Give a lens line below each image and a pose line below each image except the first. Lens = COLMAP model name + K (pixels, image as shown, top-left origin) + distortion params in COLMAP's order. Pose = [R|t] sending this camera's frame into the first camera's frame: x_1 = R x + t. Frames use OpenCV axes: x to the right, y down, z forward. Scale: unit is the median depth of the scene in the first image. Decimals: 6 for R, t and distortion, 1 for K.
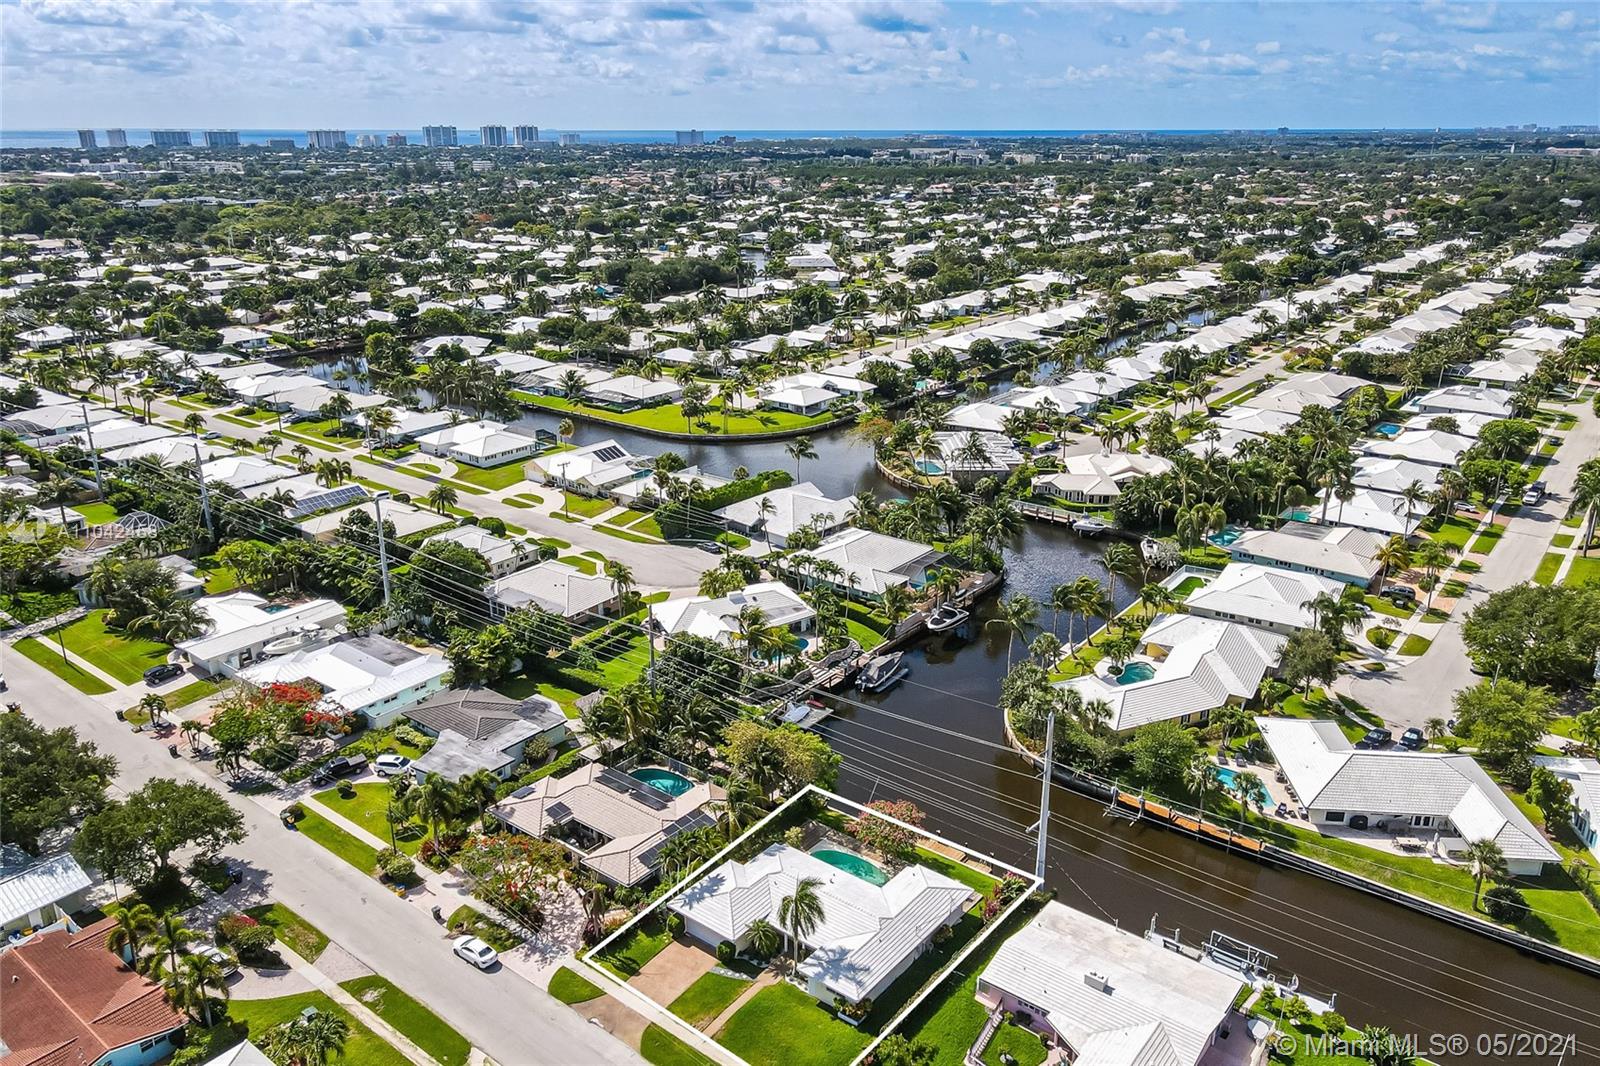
lens RADIAL K [[1170.1, 0, 792.5], [0, 1170.1, 539.2], [0, 0, 1]] dist [0.013537, 0.006484]
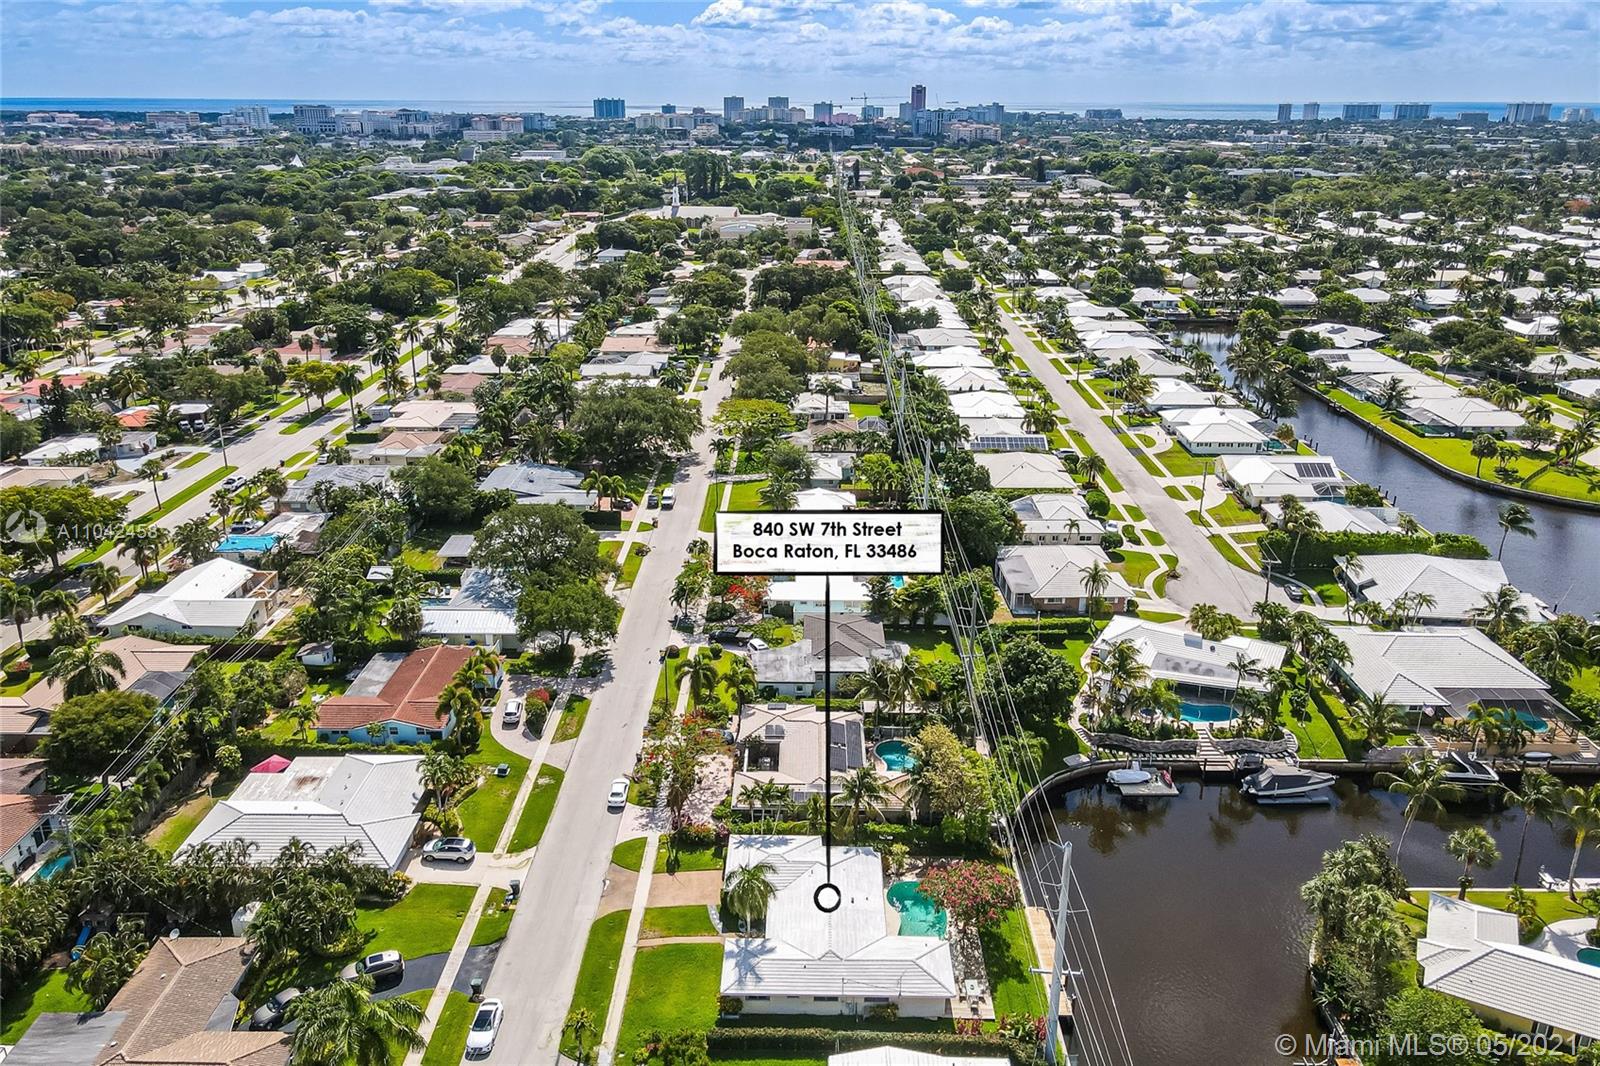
lens RADIAL K [[1156.4, 0, 800.0], [0, 1156.4, 533.0], [0, 0, 1]] dist [-0.000050, 0.022476]
pose [[0.613928, 0.281364, -0.737514, 0.327209], [-0.266560, 0.953329, 0.141806, -0.059637], [0.742993, 0.109534, 0.660276, 0.171278]]
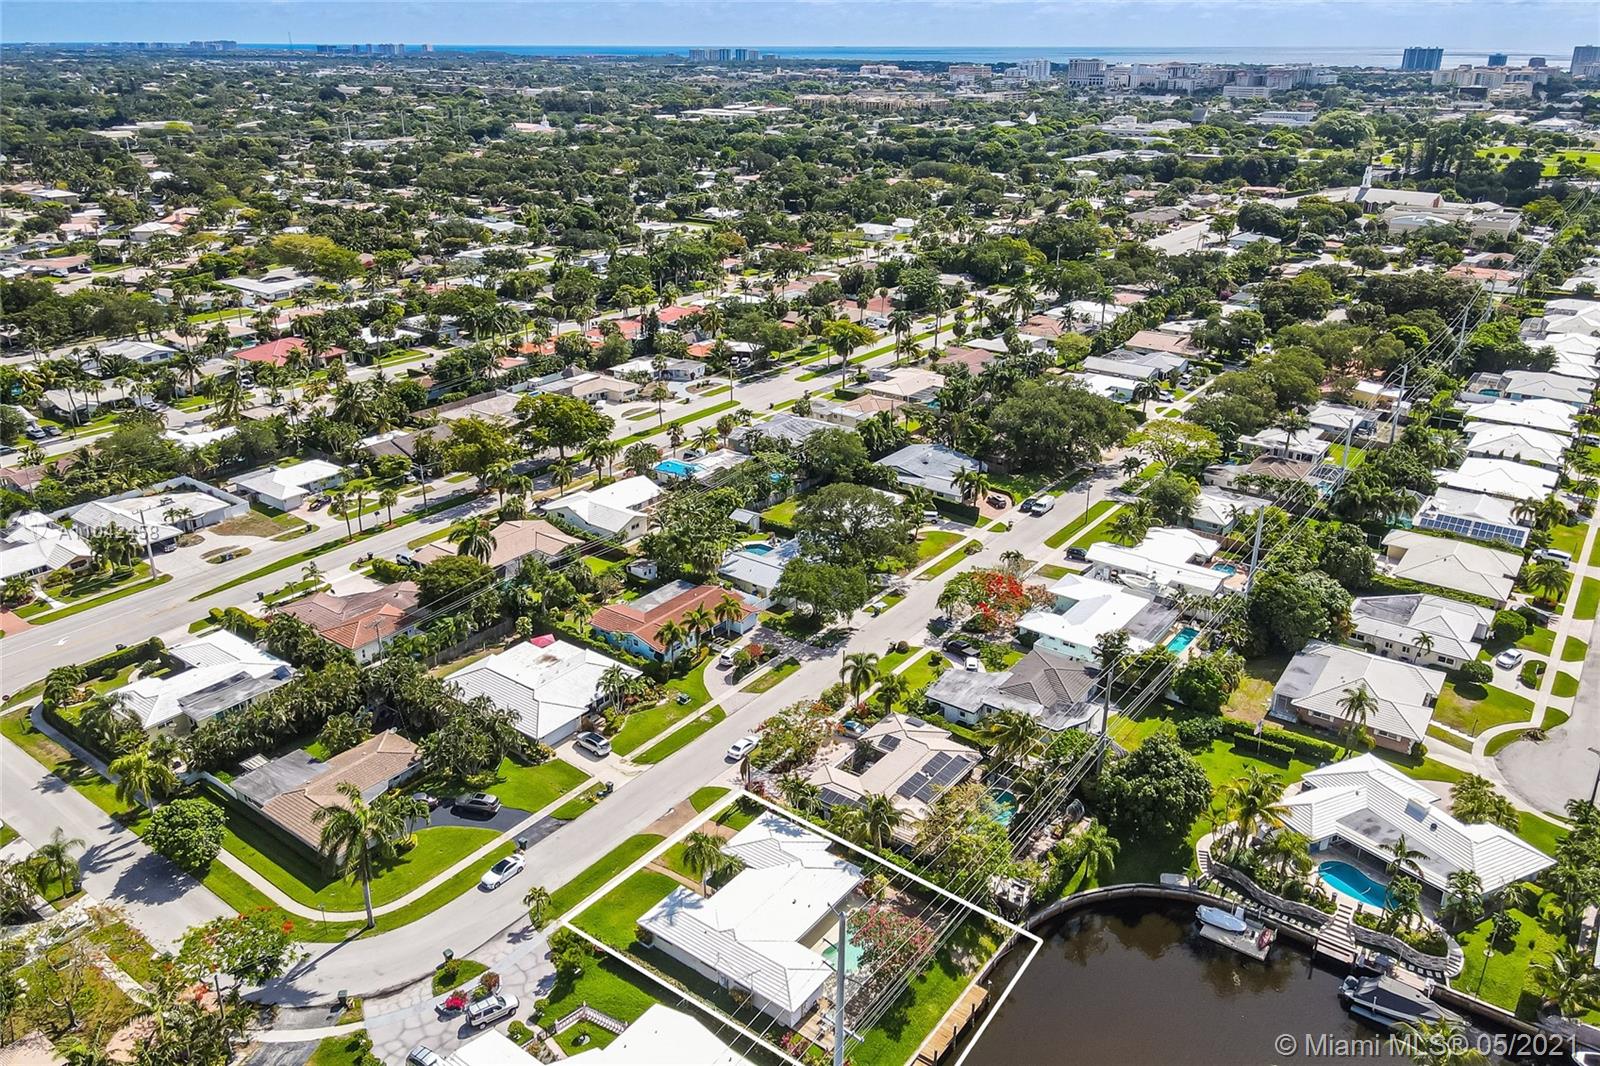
lens RADIAL K [[1156.4, 0, 800.0], [0, 1156.4, 533.0], [0, 0, 1]] dist [-0.000050, 0.022476]
pose [[0.033292, 0.392550, -0.919128, 0.455336], [-0.336174, 0.870452, 0.359584, -0.195717], [0.941211, 0.297016, 0.160944, 0.396446]]
